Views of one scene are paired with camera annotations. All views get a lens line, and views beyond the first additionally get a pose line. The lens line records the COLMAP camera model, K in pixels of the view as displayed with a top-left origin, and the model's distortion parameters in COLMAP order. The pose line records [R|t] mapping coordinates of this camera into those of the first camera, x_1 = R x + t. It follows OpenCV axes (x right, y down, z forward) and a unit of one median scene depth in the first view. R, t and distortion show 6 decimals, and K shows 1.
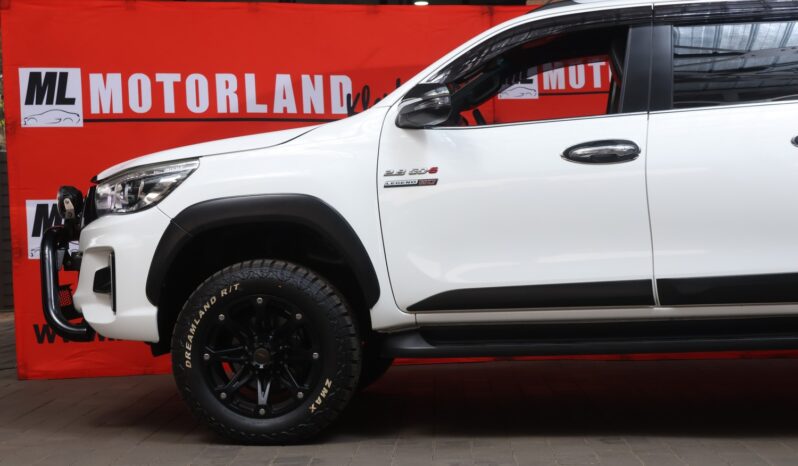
lens RADIAL K [[1437.8, 0, 394.5], [0, 1437.8, 235.5], [0, 0, 1]] dist [0.019058, 0.000000]
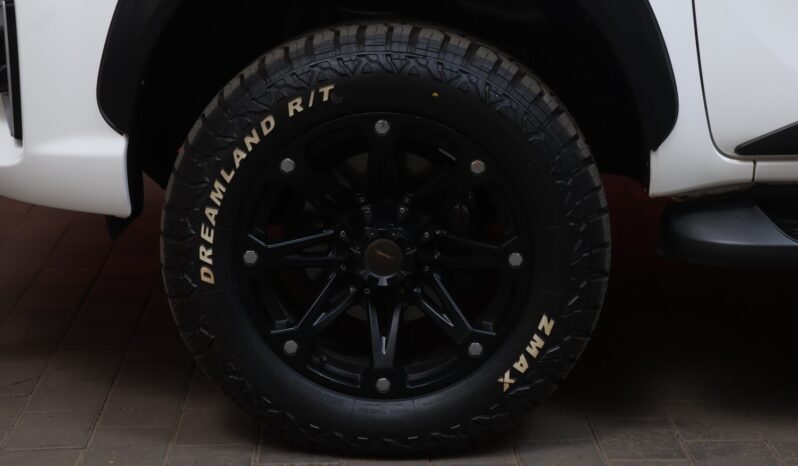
lens RADIAL K [[1518.8, 0, 397.8], [0, 1518.8, 234.3], [0, 0, 1]] dist [0.003077, 0.000000]
pose [[0.996331, -0.000695, 0.085582, -0.125874], [-0.019155, 0.972791, 0.230893, -0.024696], [-0.083414, -0.231685, 0.969208, 0.572058]]
